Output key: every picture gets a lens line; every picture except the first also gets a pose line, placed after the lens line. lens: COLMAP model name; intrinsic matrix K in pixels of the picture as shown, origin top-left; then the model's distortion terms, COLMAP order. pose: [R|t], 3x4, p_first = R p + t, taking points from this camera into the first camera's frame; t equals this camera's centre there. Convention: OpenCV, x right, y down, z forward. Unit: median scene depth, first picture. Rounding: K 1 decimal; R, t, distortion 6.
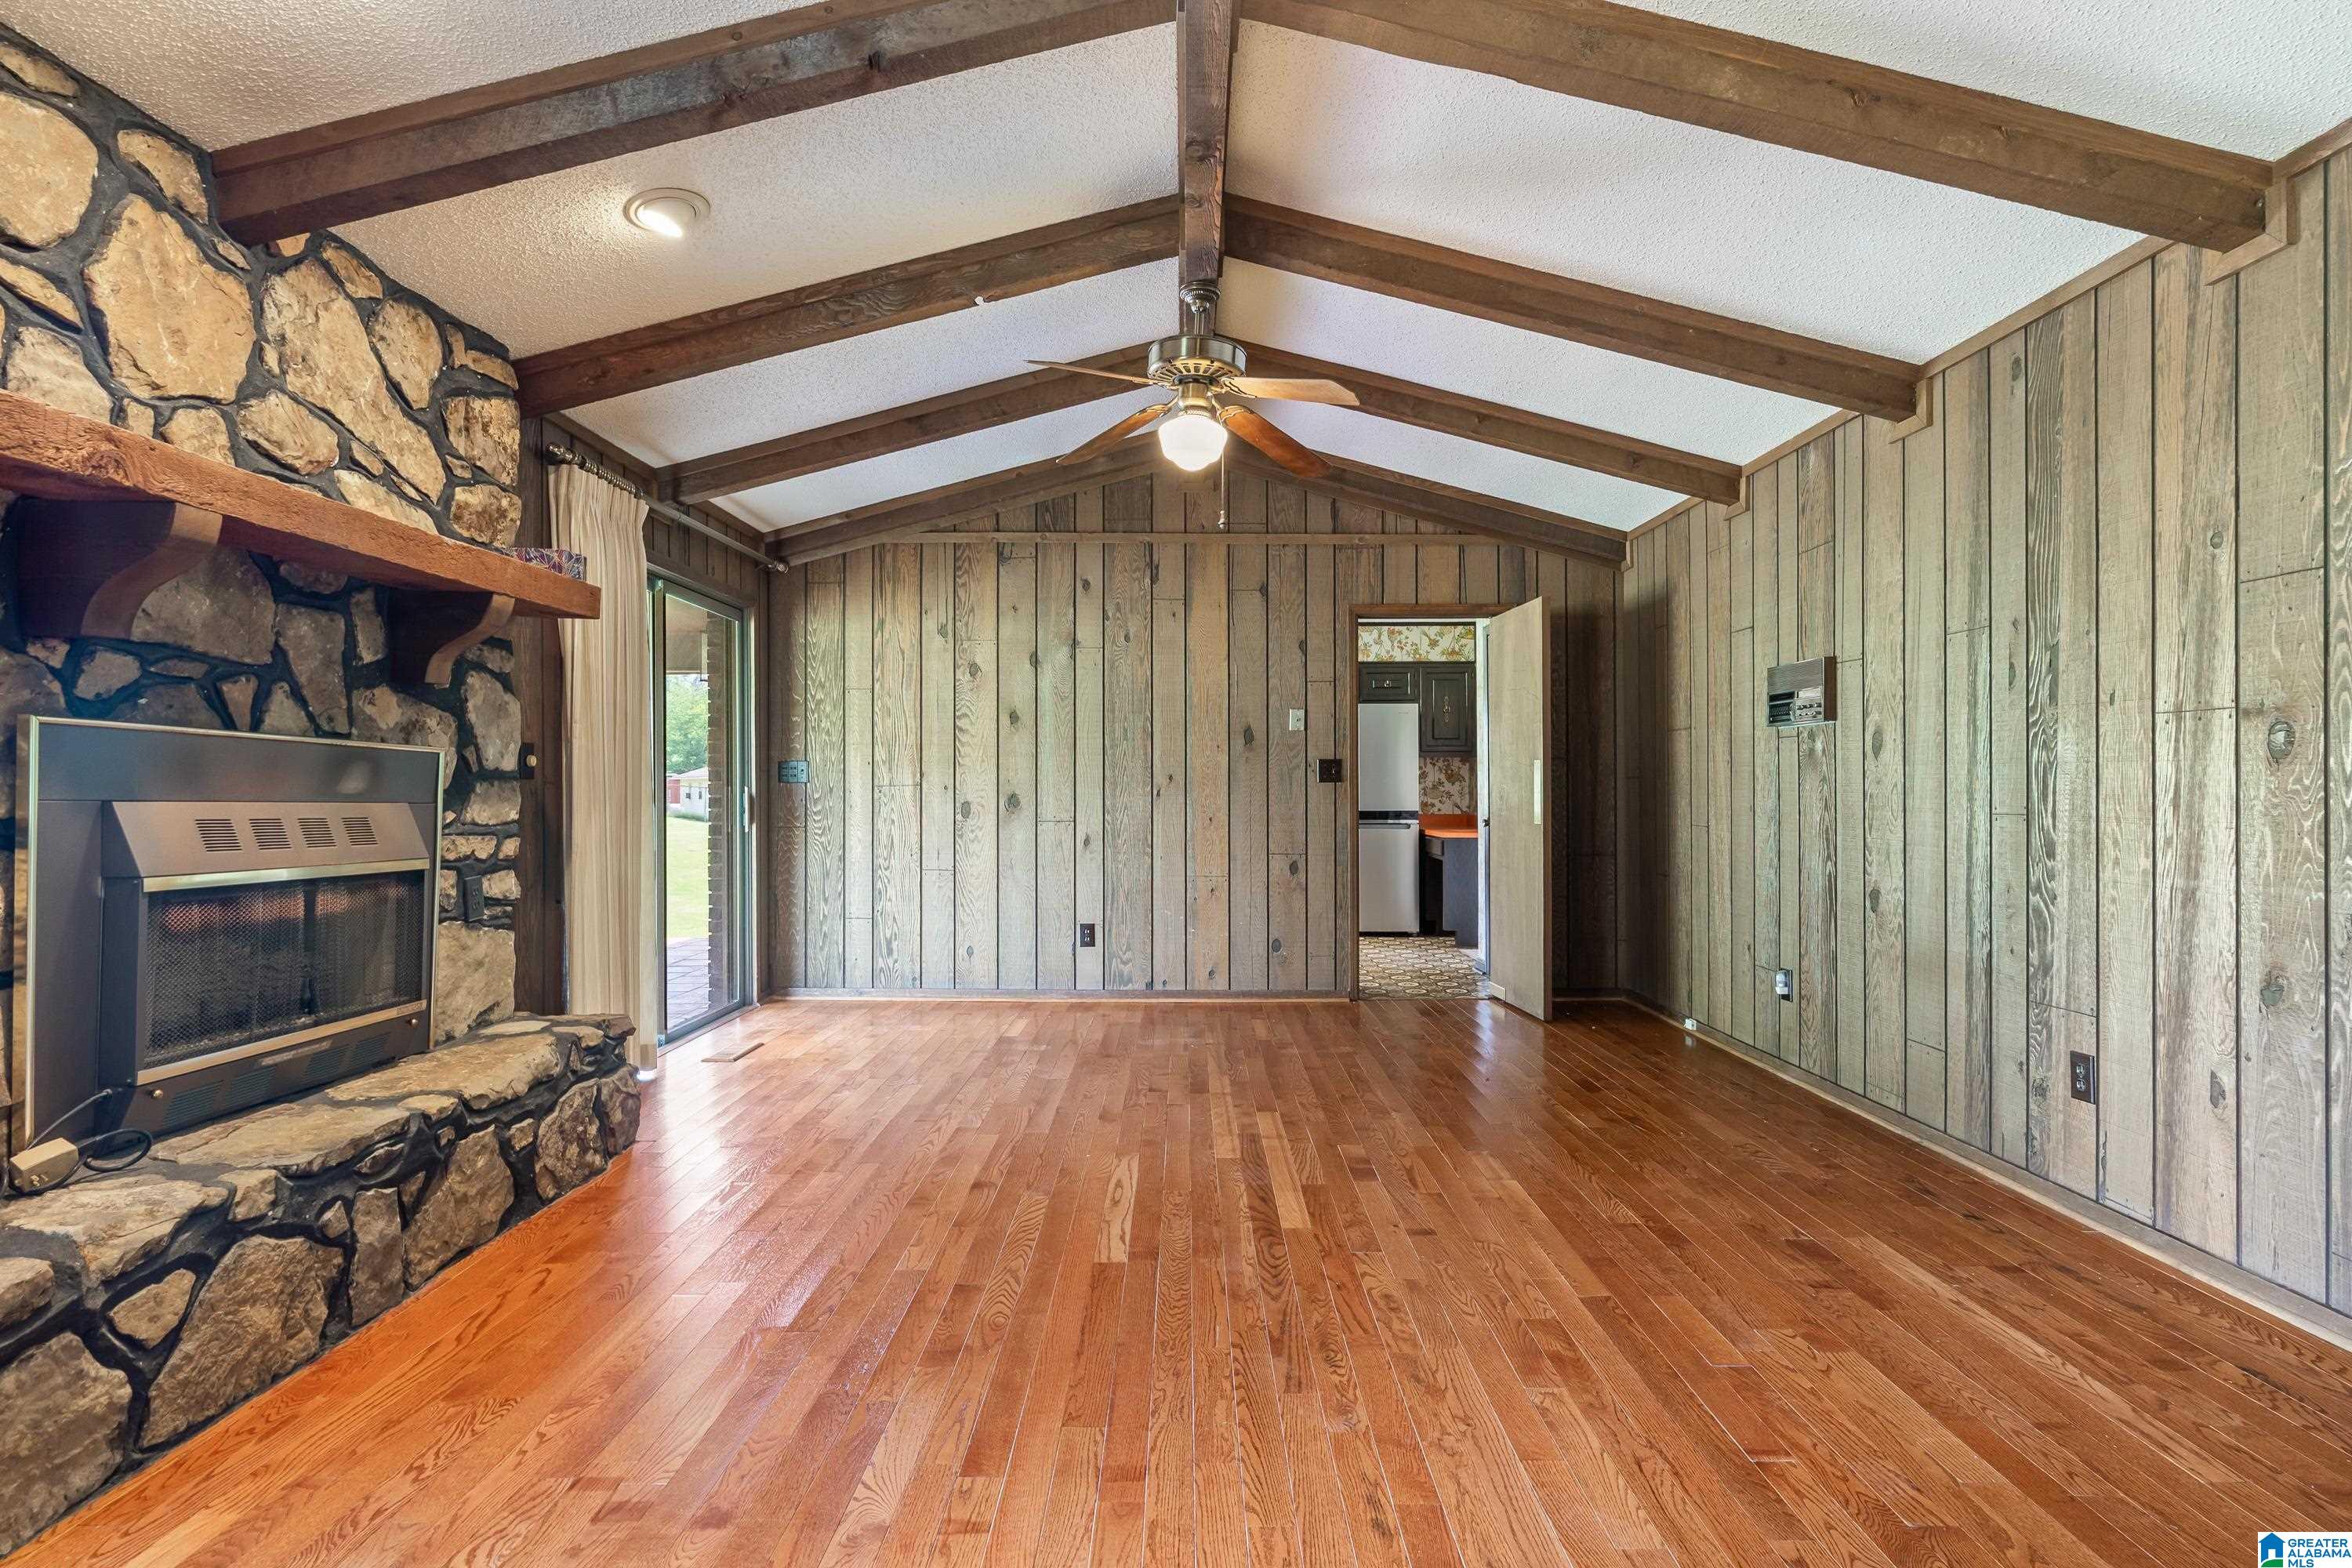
lens RADIAL K [[1166.6, 0, 1176.2], [0, 1166.6, 778.3], [0, 0, 1]] dist [-0.001760, -0.000740]
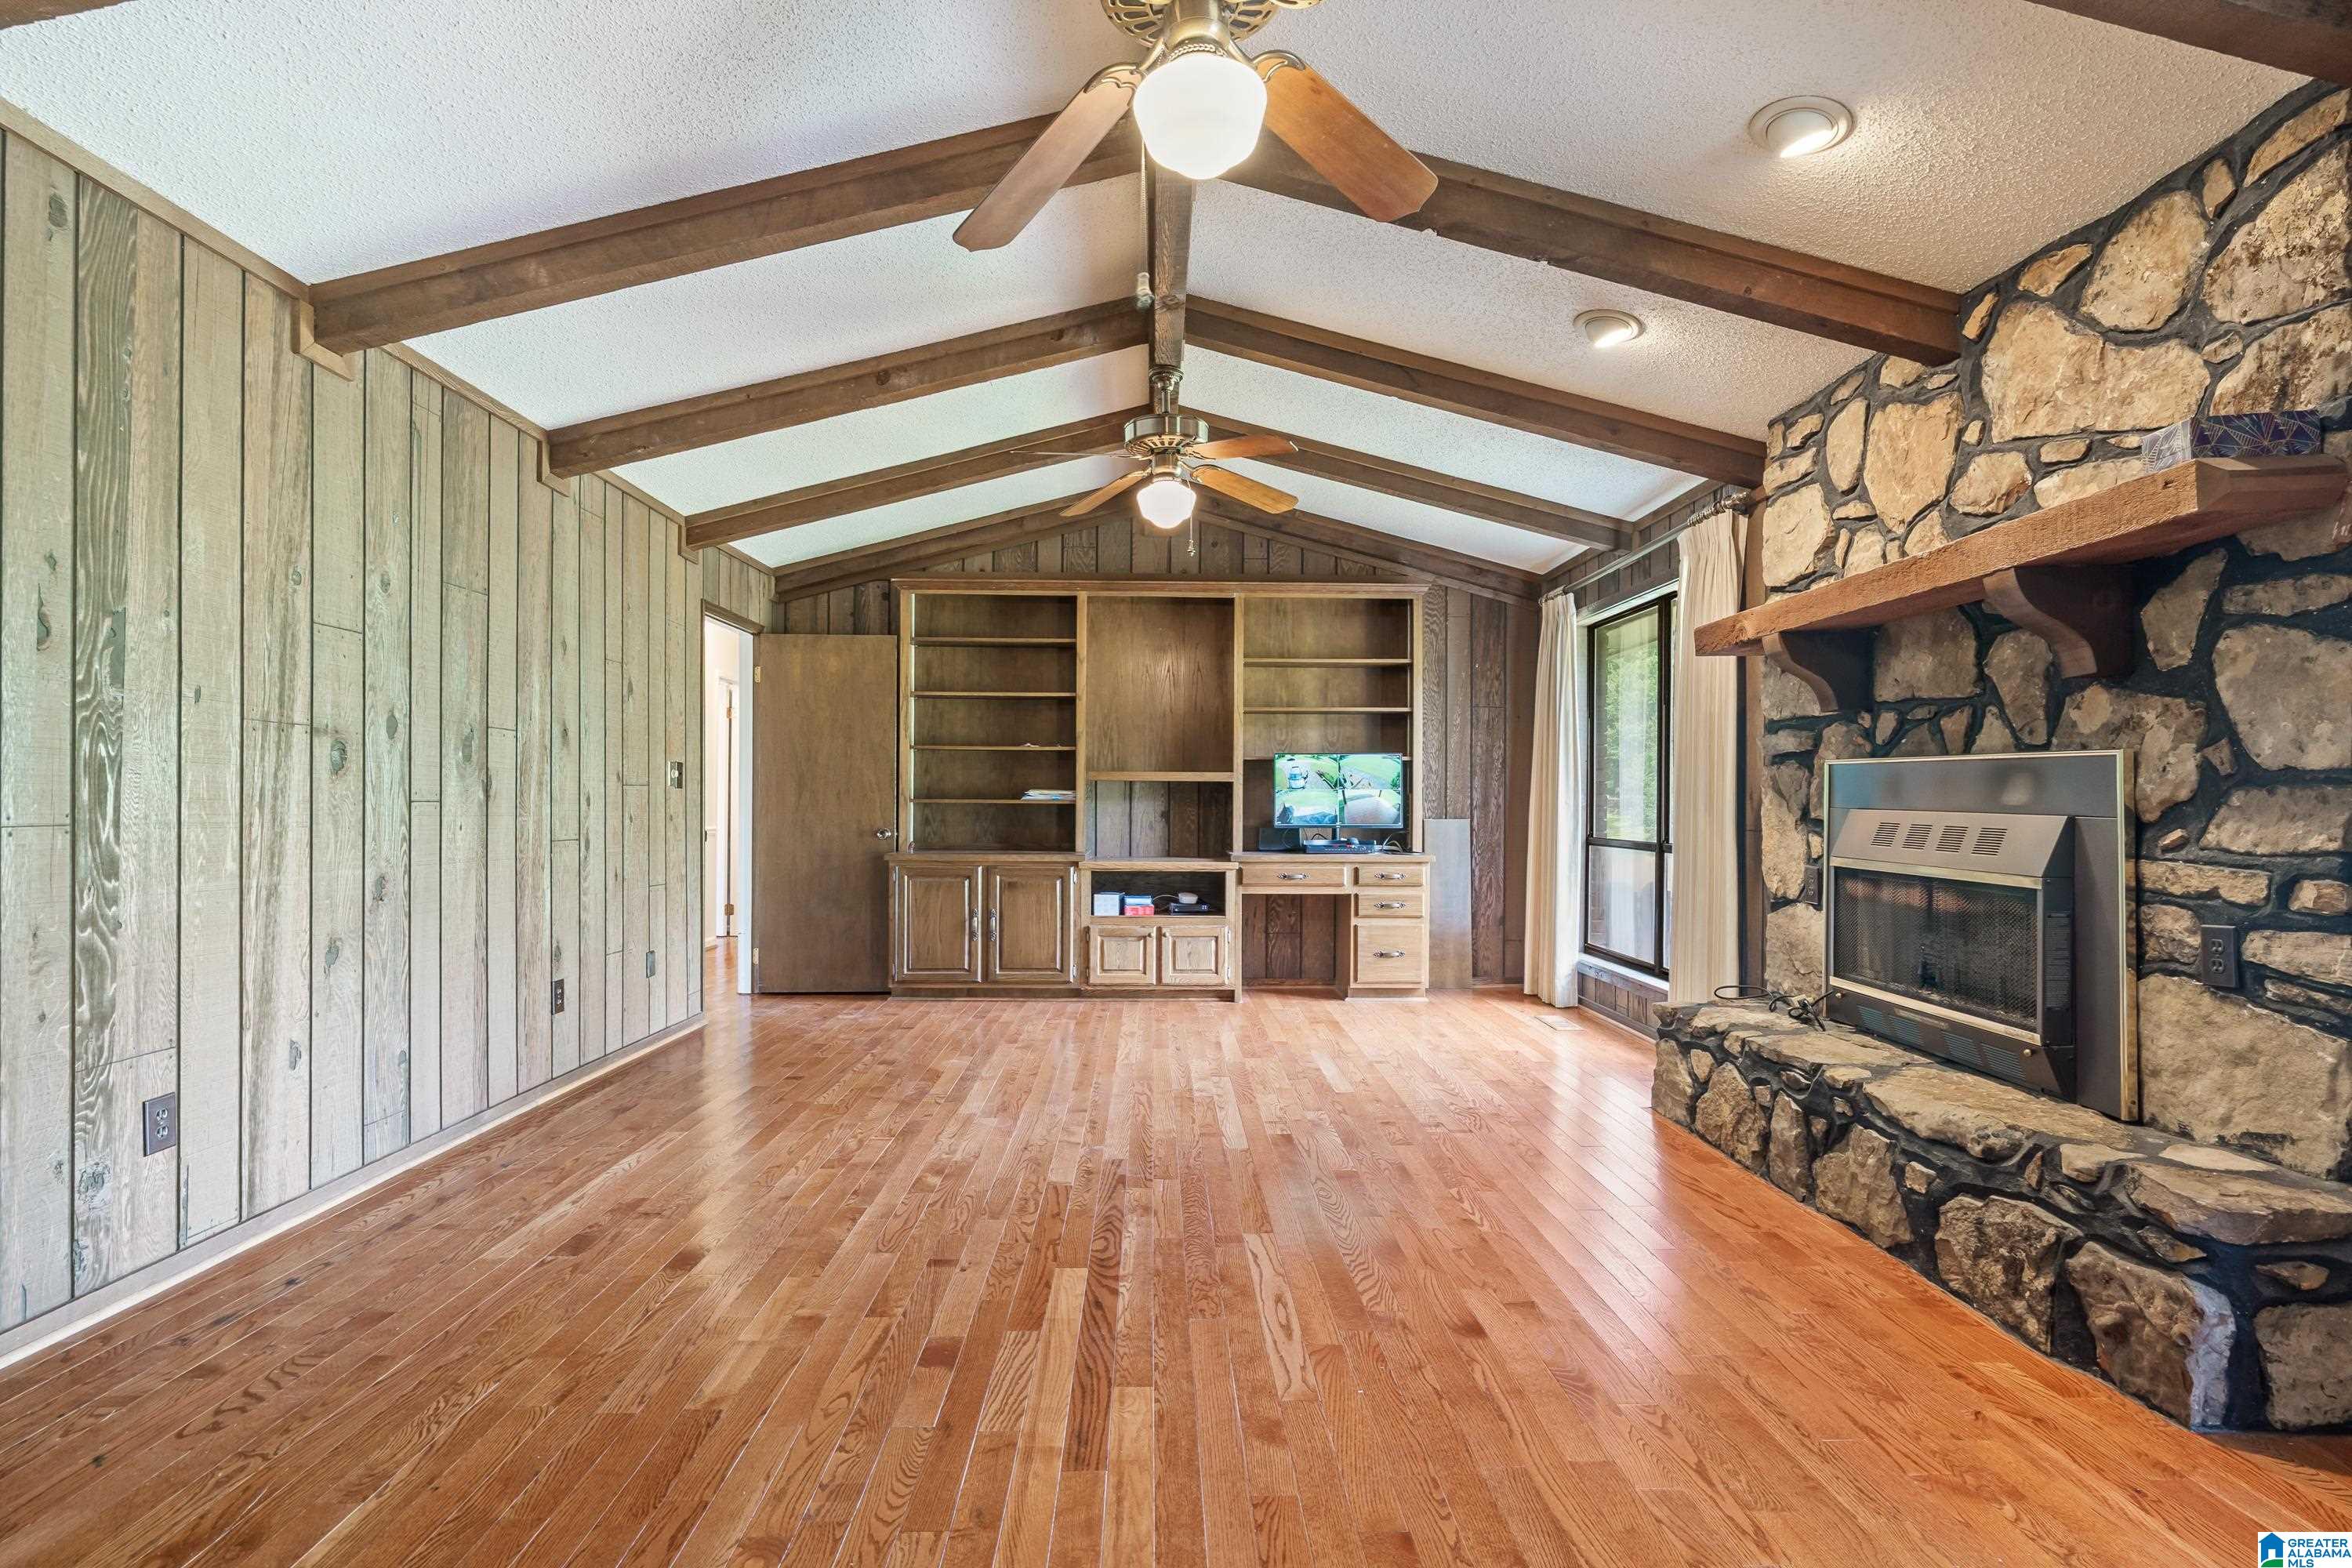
lens RADIAL K [[1136.7, 0, 1181.2], [0, 1136.7, 801.4], [0, 0, 1]] dist [-0.019389, 0.007059]
pose [[-0.999452, -0.004396, -0.032817, 0.047934], [-0.003990, 0.999915, -0.012434, 0.024421], [0.032869, -0.012296, -0.999384, 1.919458]]
